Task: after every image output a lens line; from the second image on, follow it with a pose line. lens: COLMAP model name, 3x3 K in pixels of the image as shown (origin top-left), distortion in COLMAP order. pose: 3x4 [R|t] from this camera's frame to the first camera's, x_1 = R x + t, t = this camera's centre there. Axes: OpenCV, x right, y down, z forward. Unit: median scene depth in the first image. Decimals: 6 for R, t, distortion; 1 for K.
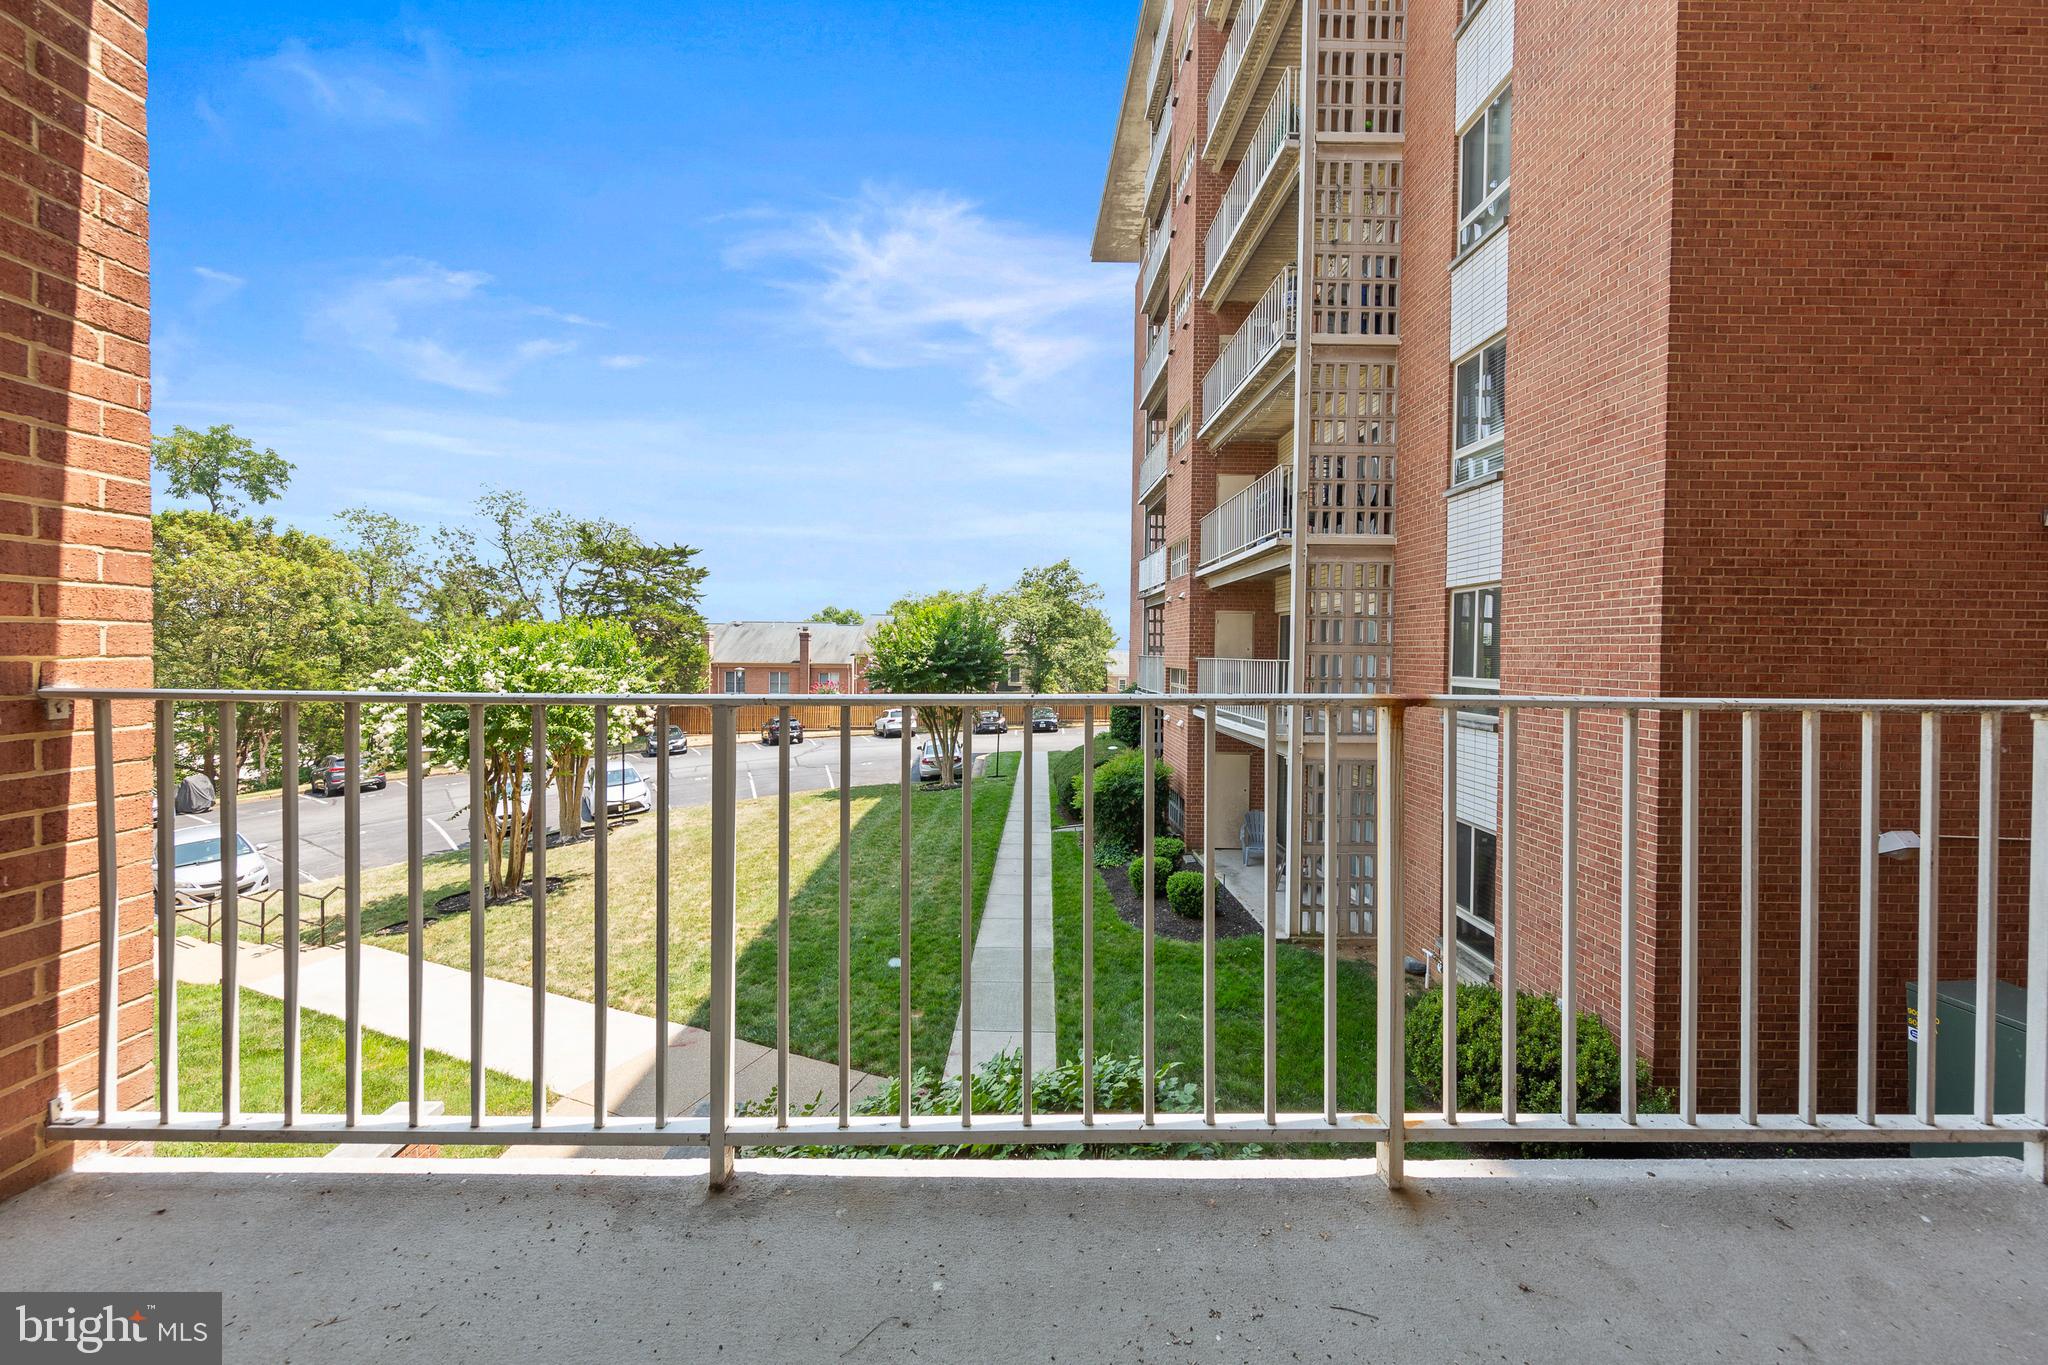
lens RADIAL K [[726.6, 0, 1009.7], [0, 726.6, 655.7], [0, 0, 1]] dist [-0.006931, -0.000131]
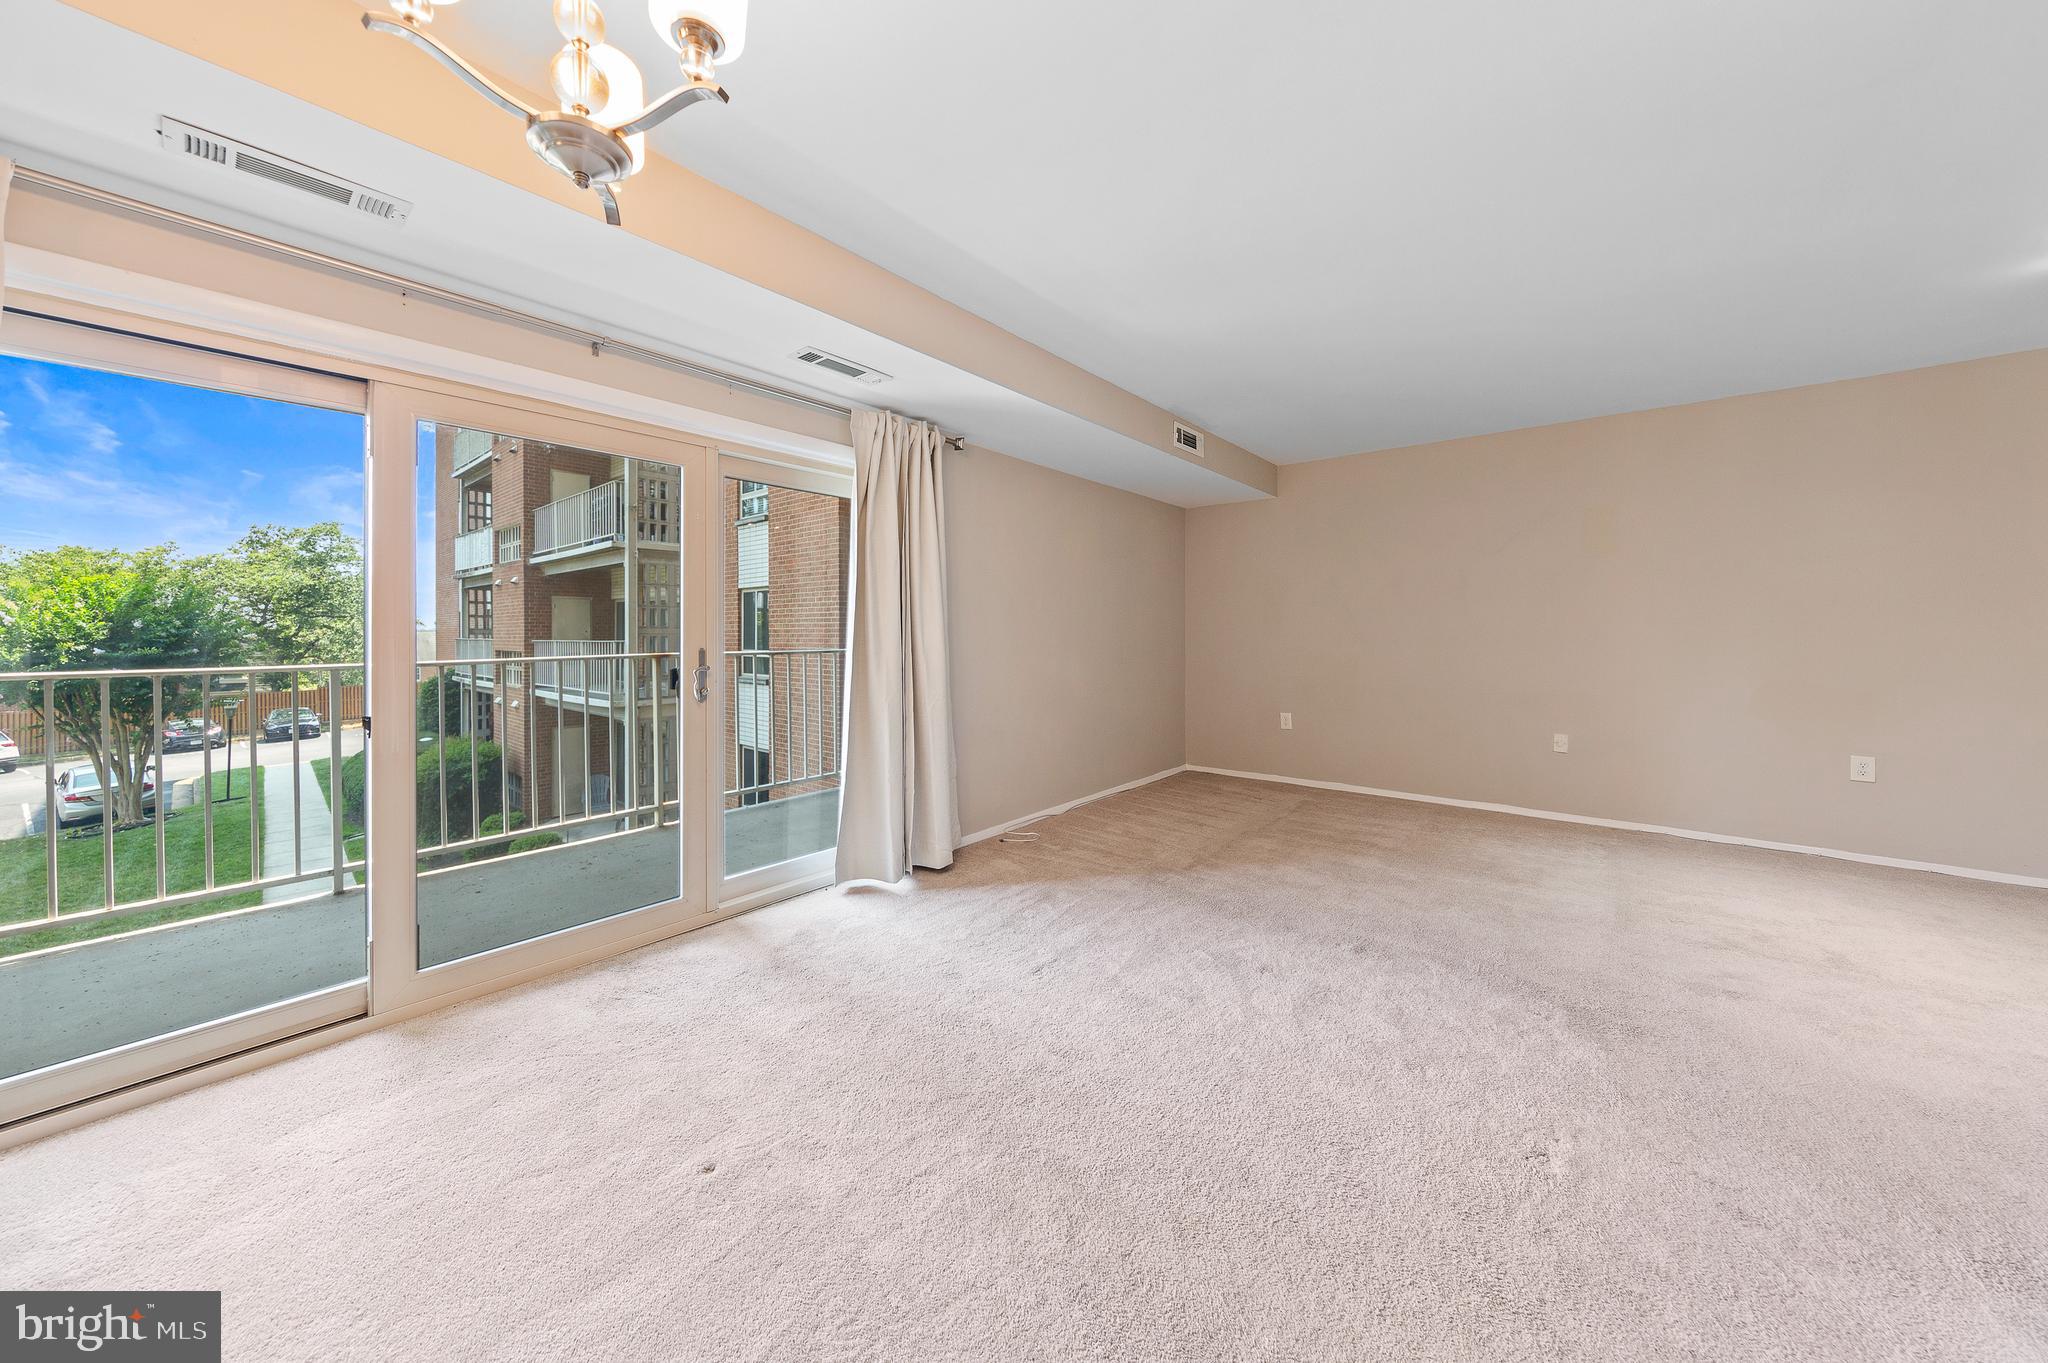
lens RADIAL K [[694.6, 0, 988.0], [0, 694.6, 634.5], [0, 0, 1]] dist [0.001395, -0.000032]
pose [[0.662826, -0.014355, 0.748636, -0.095257], [0.015049, 0.999870, 0.005848, -0.002371], [-0.748622, 0.007390, 0.662956, -0.264237]]
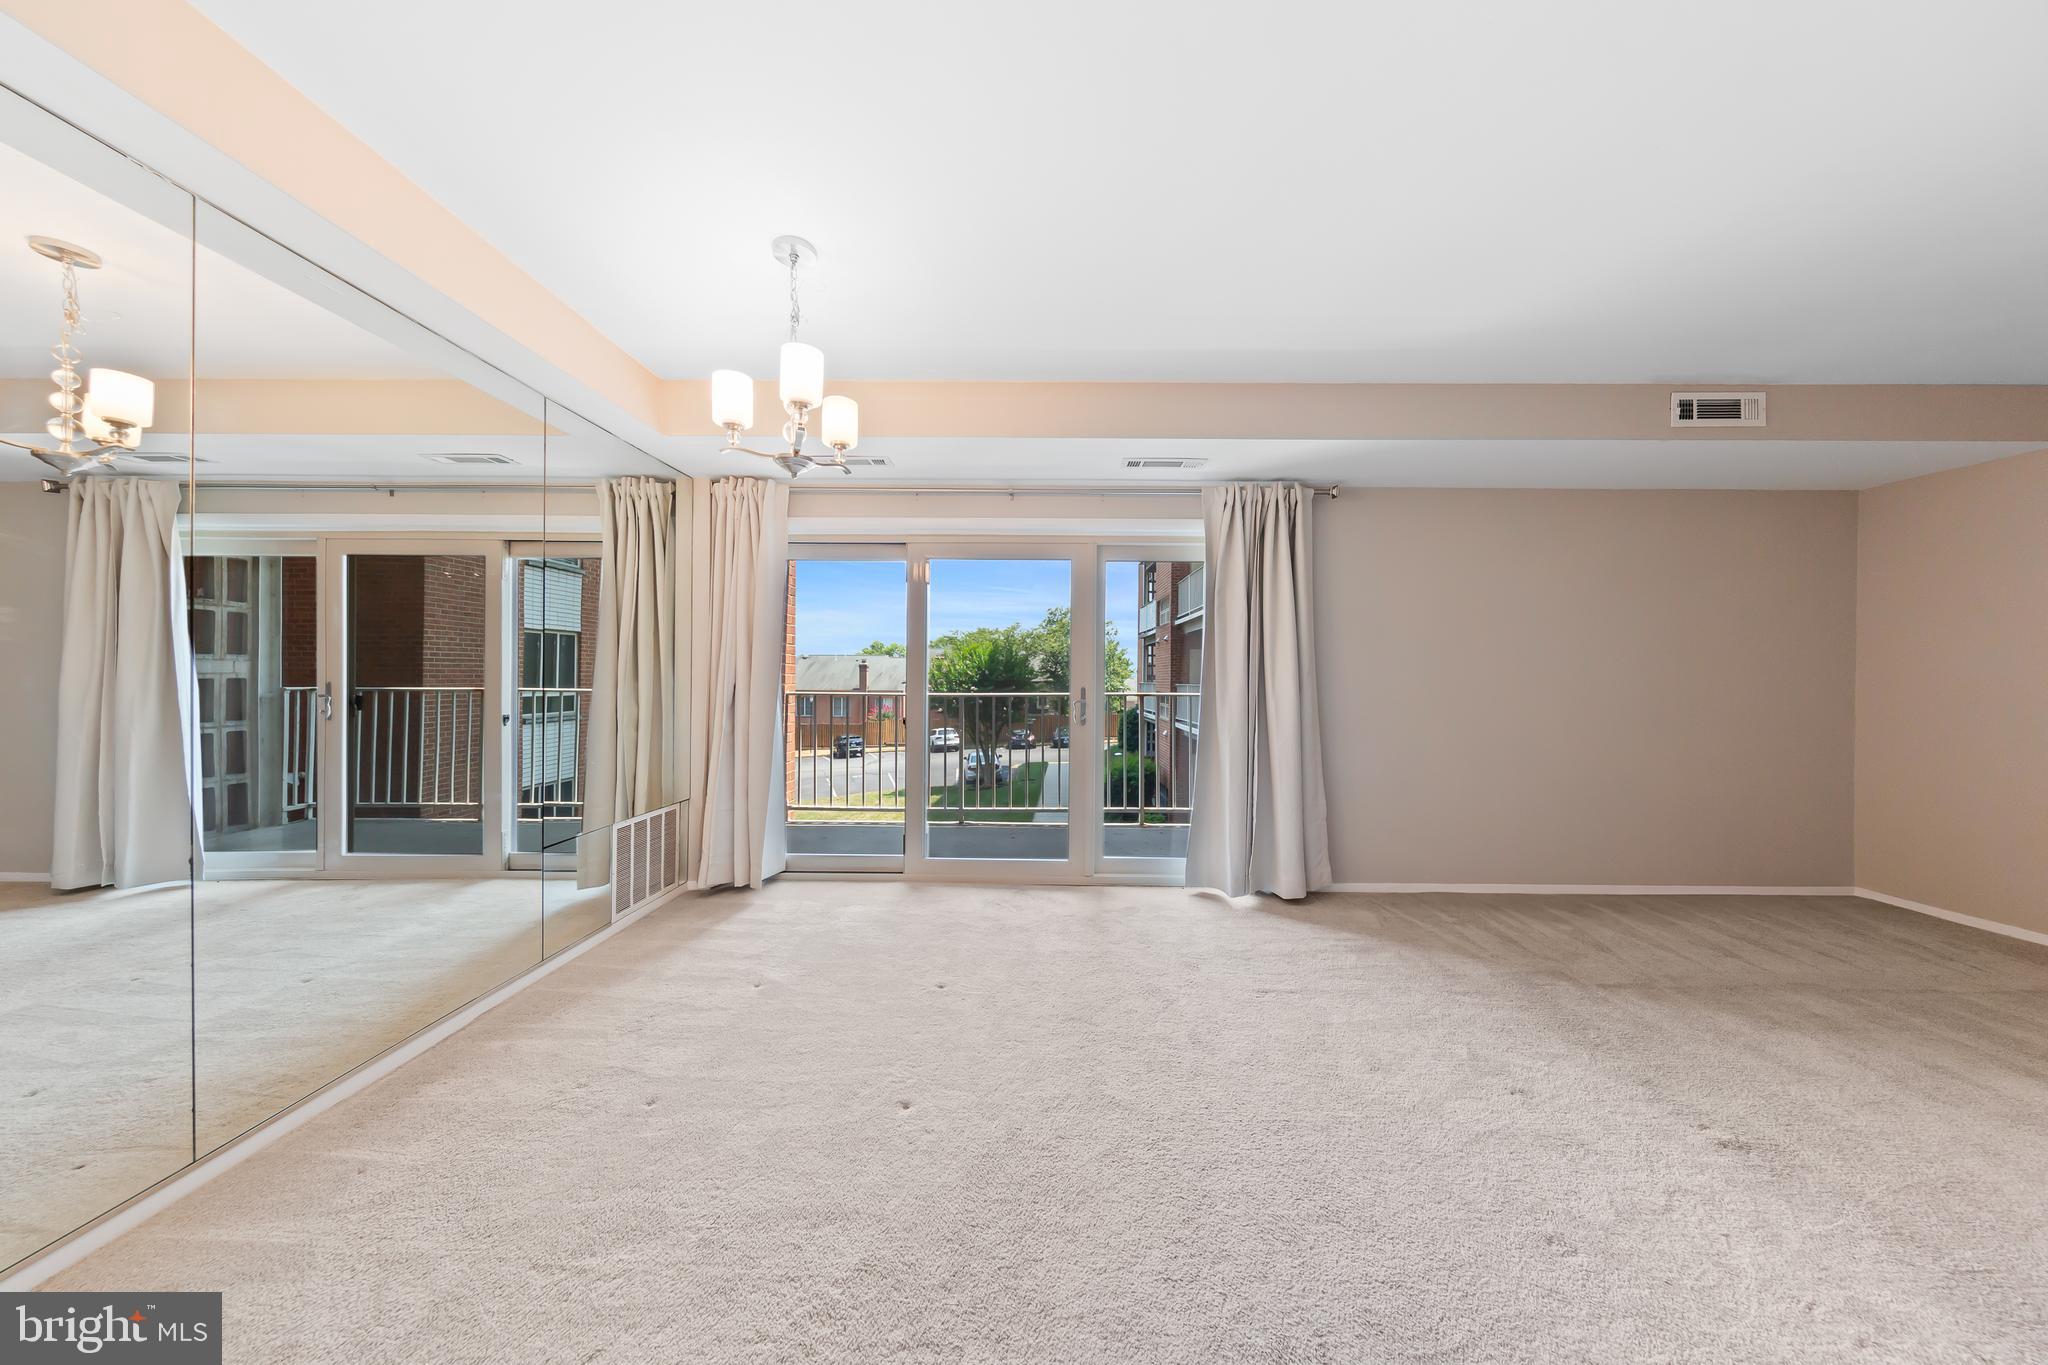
lens RADIAL K [[651.8, 0, 1032.0], [0, 651.8, 676.7], [0, 0, 1]] dist [-0.005225, -0.000025]
pose [[0.999952, -0.002832, -0.009333, 0.000033], [0.002737, 0.999944, -0.010266, 0.000646], [0.009362, 0.010240, 0.999904, -0.350339]]
